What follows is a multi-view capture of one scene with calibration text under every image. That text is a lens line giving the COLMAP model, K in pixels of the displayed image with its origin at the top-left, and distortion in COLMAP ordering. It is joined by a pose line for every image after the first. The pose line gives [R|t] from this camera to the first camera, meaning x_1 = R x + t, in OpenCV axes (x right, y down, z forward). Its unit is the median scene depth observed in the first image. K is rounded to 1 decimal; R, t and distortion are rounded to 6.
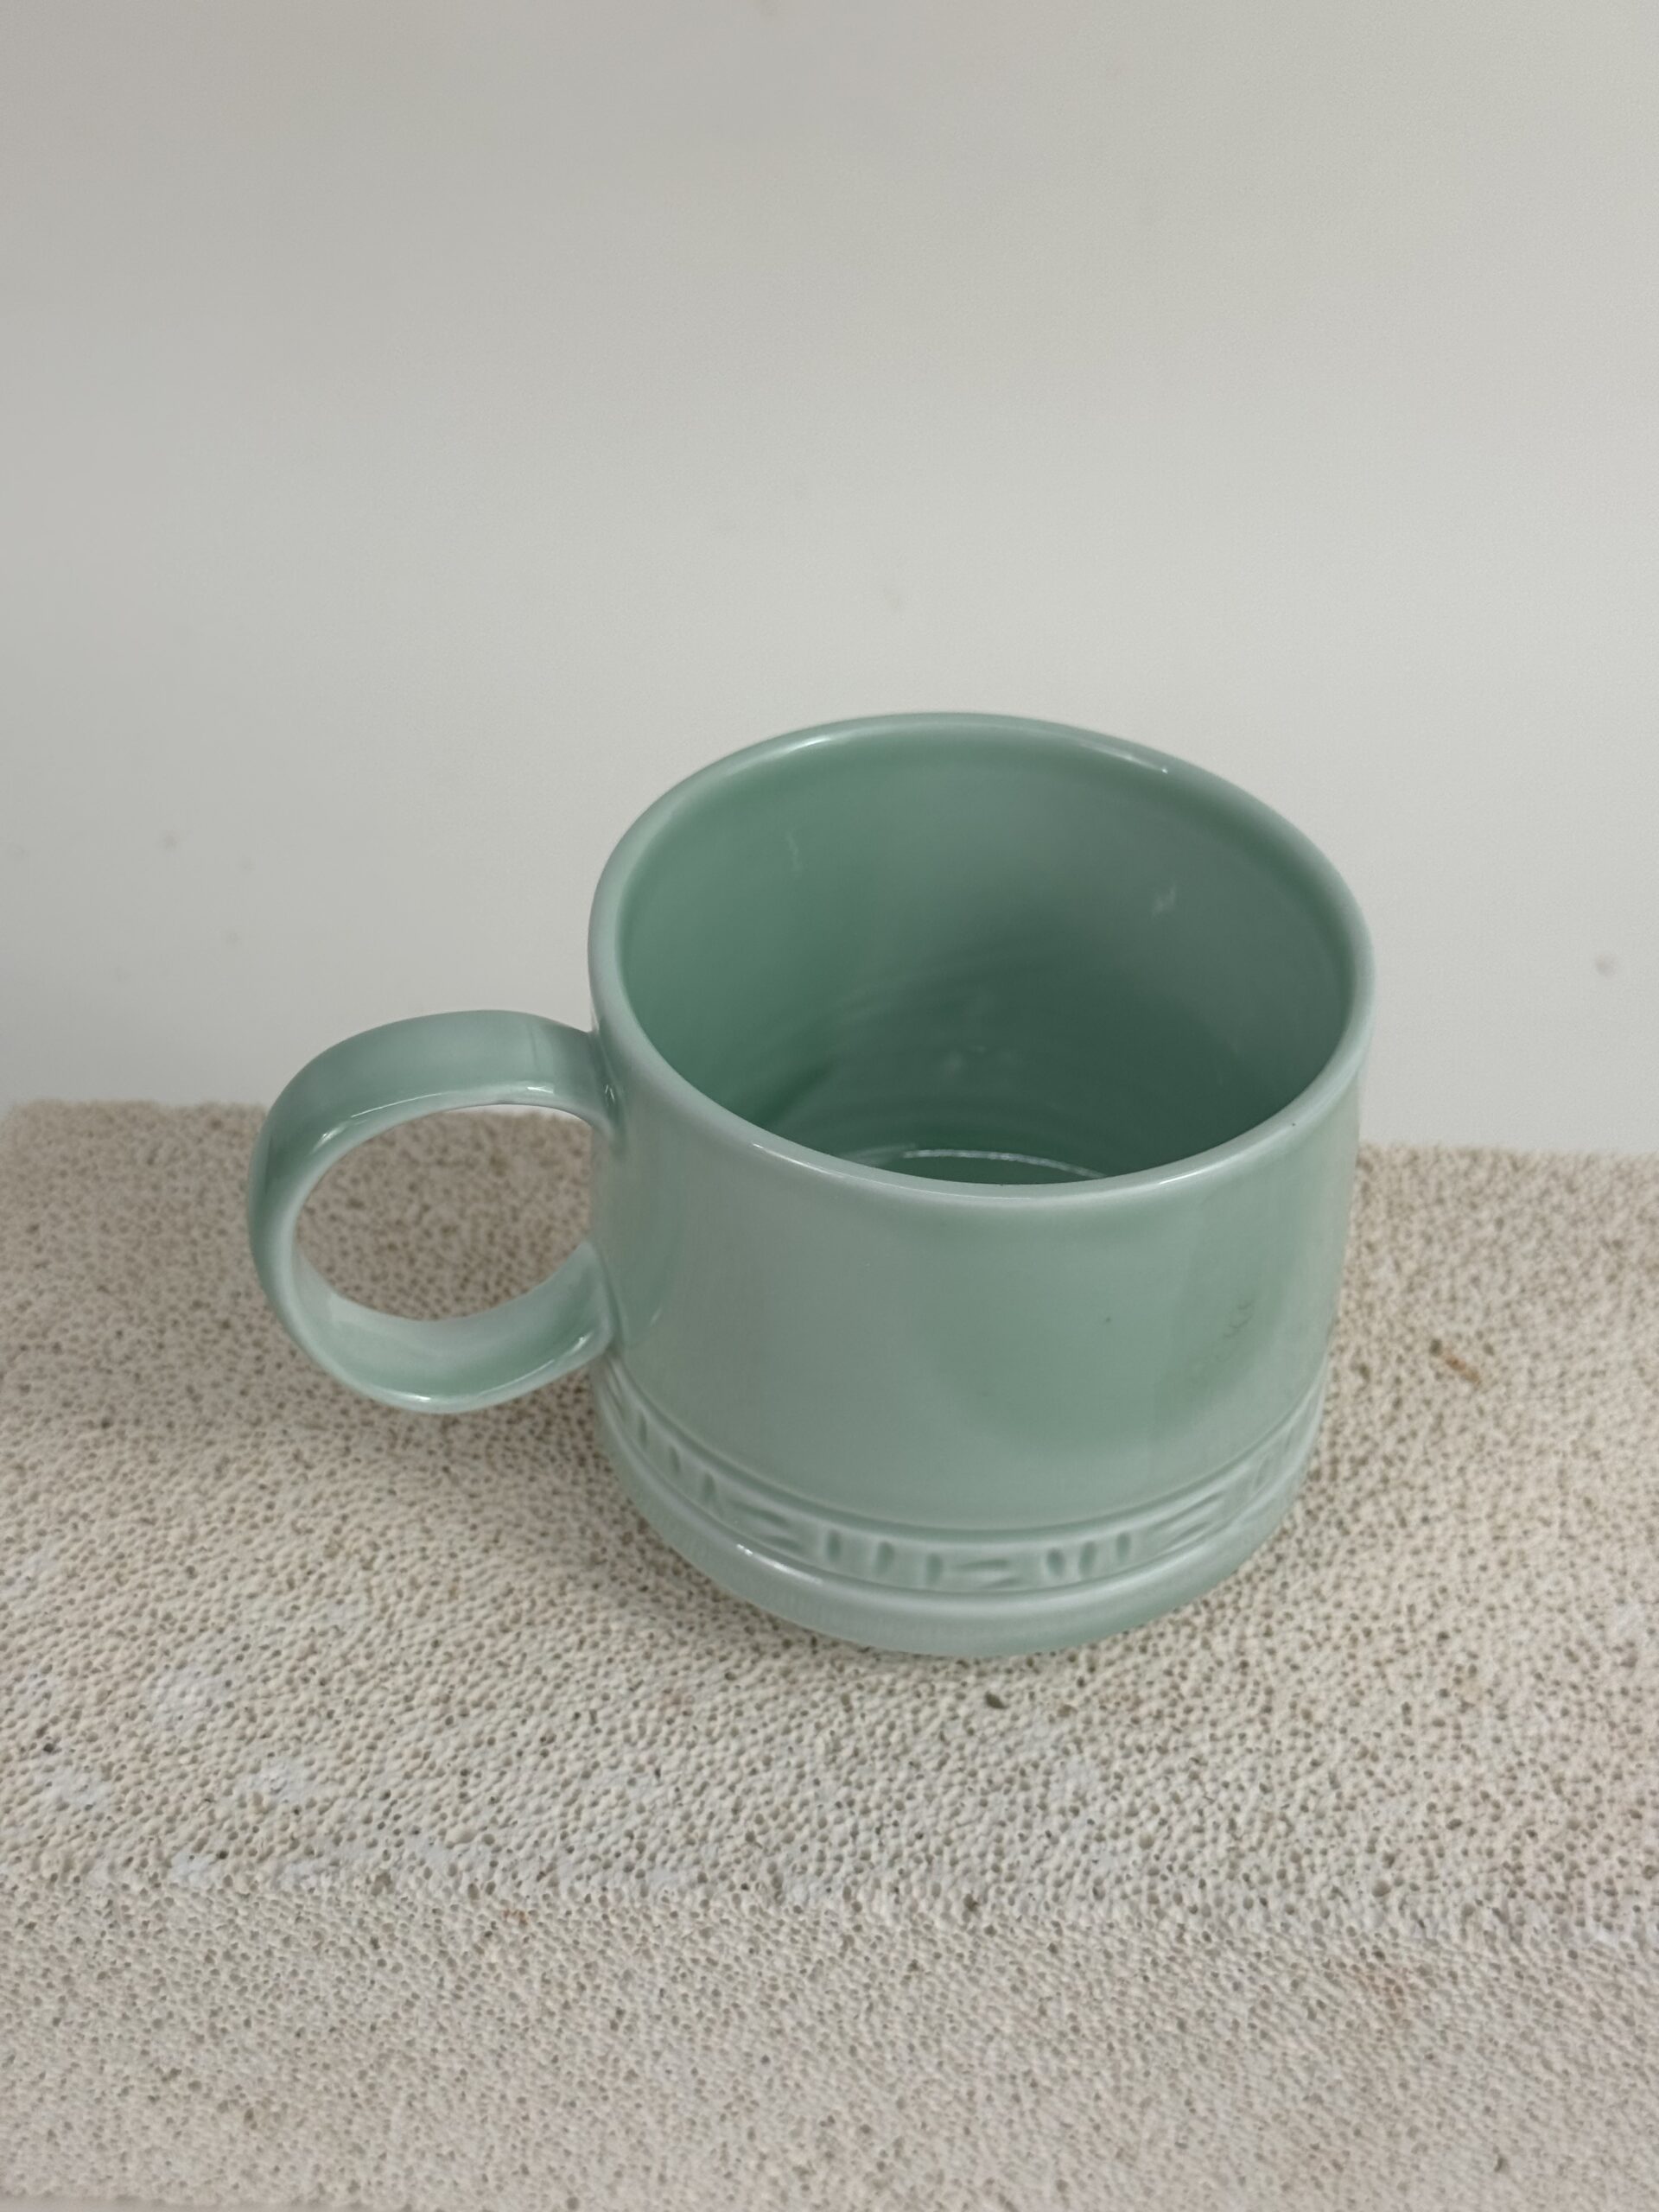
lens RADIAL K [[3258.8, 0, 836.1], [0, 3258.8, 1059.4], [0, 0, 1]] dist [0.041749, 0.000000]
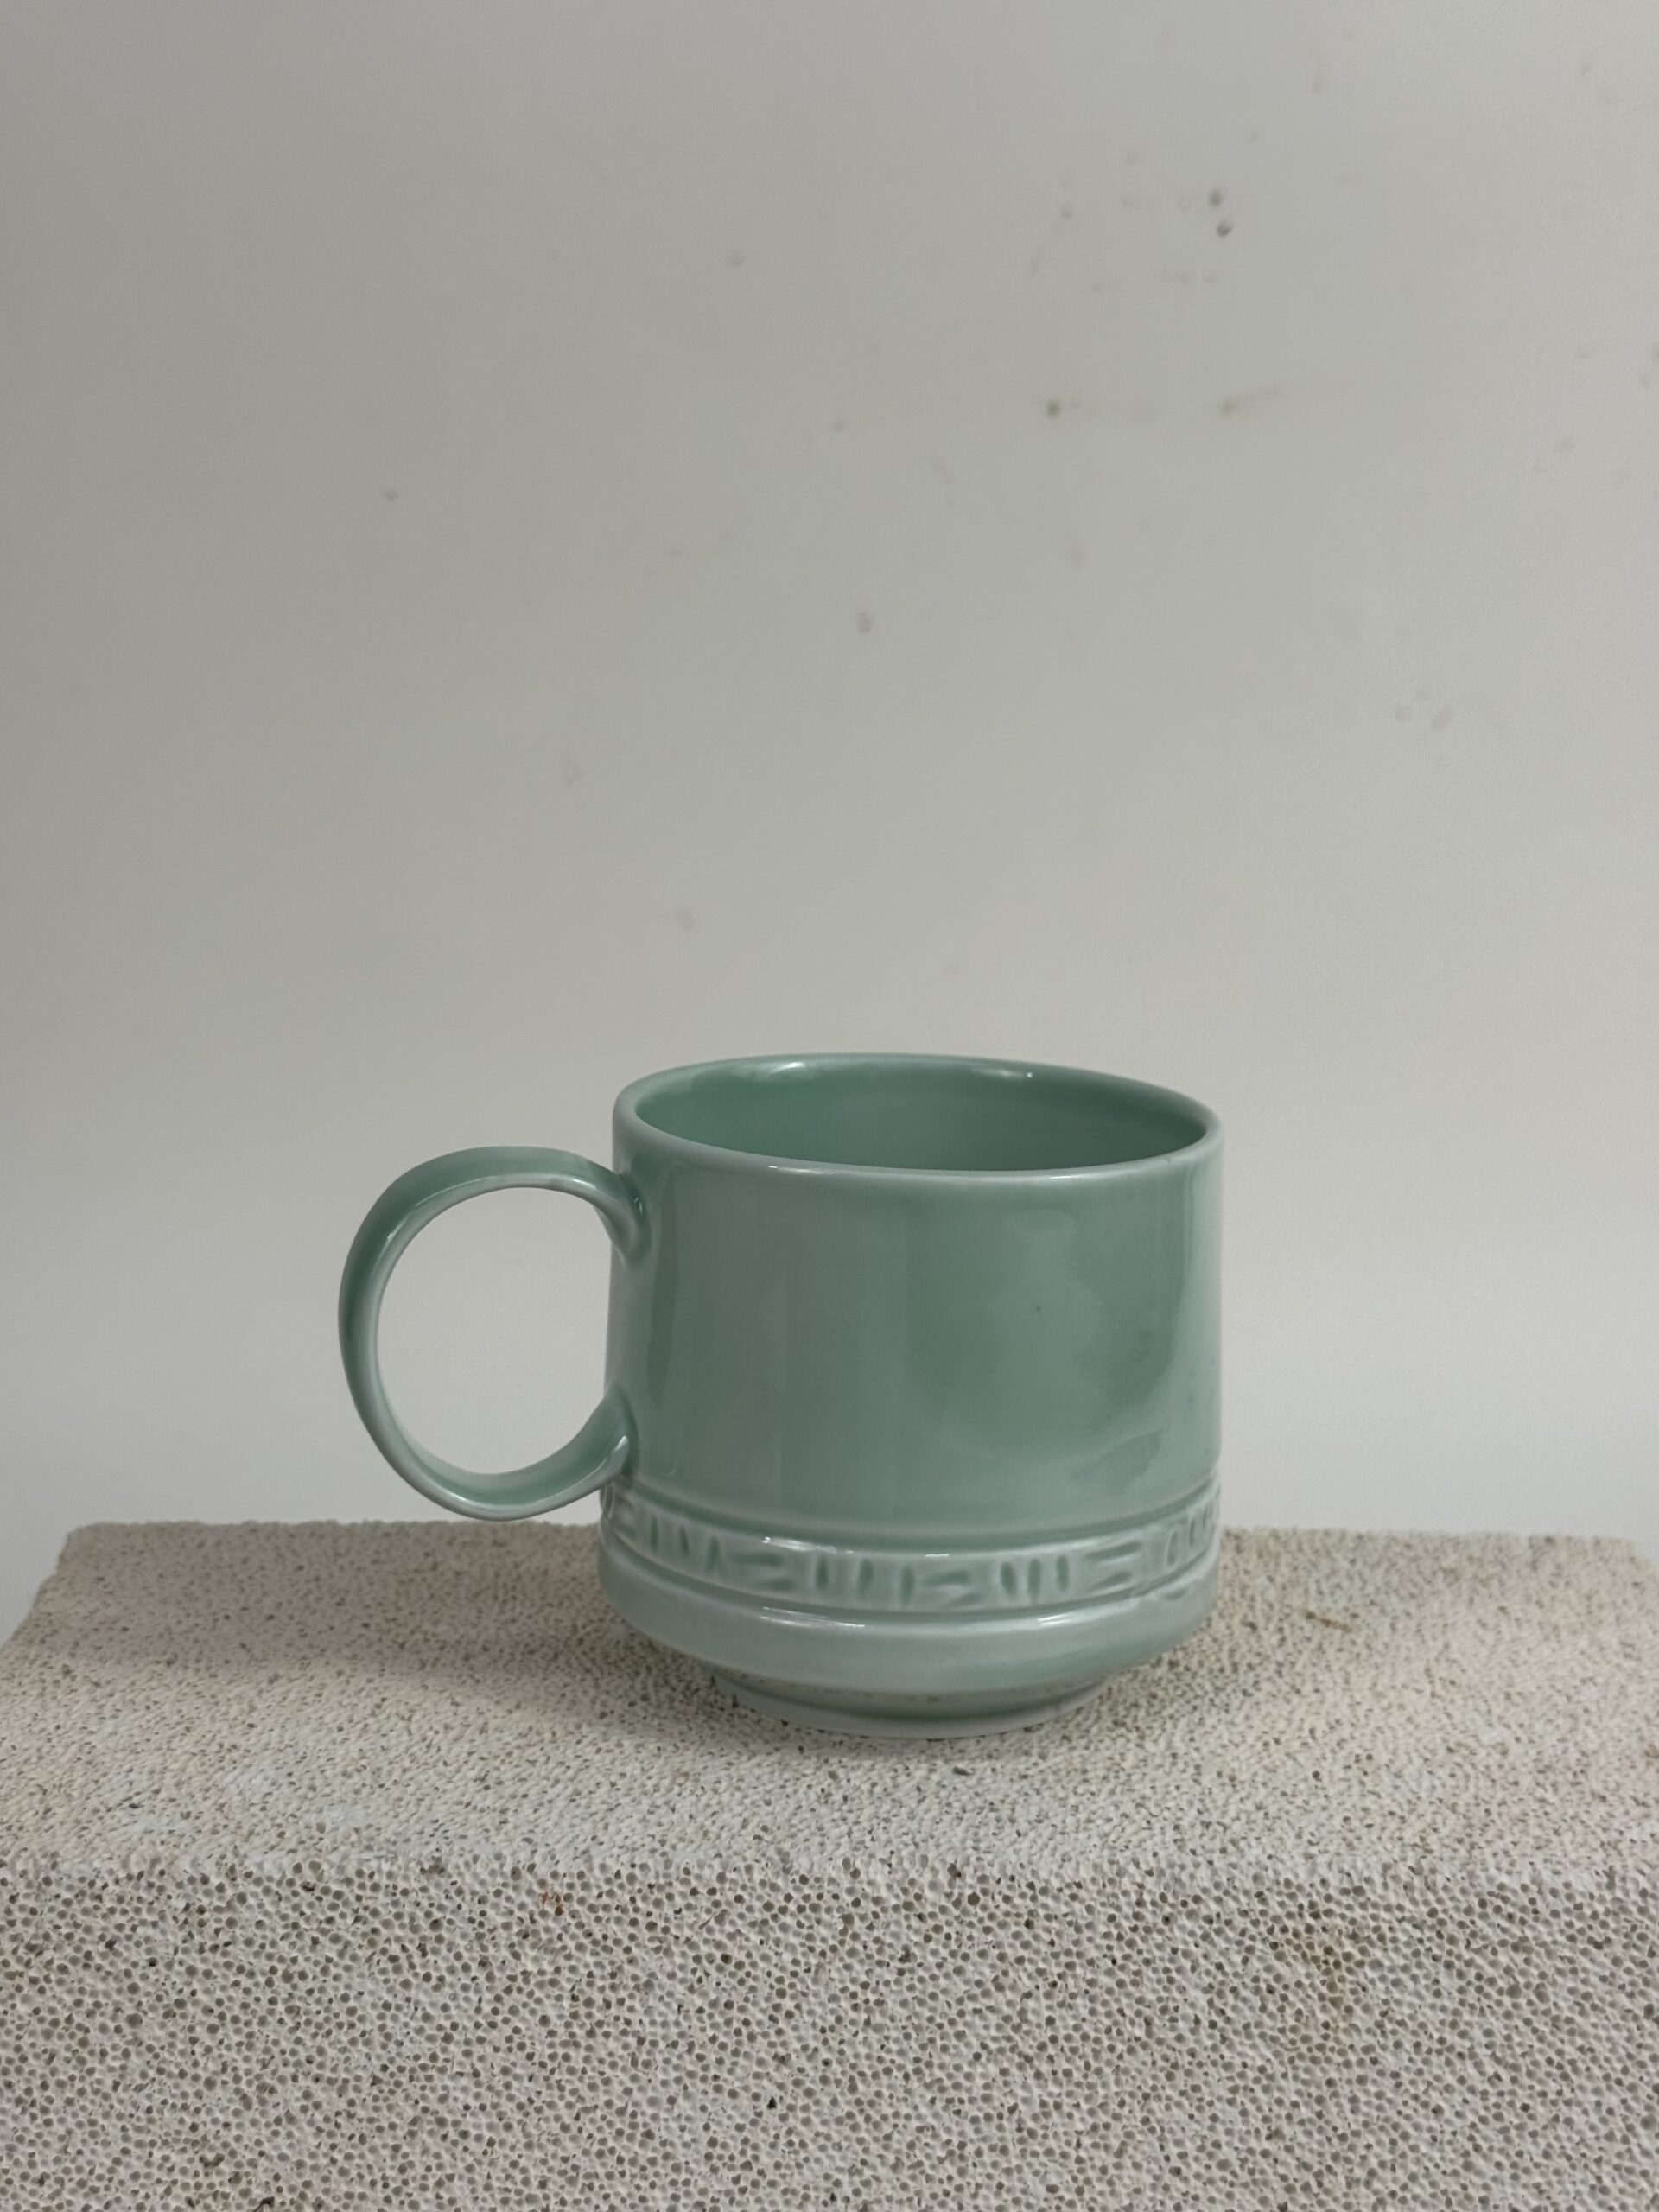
lens RADIAL K [[3258.8, 0, 834.7], [0, 3258.8, 1049.6], [0, 0, 1]] dist [0.041749, 0.000000]
pose [[0.997801, -0.009836, 0.065542, -0.070898], [0.042039, 0.858448, -0.511175, 0.580064], [-0.051236, 0.512806, 0.856974, -0.117029]]
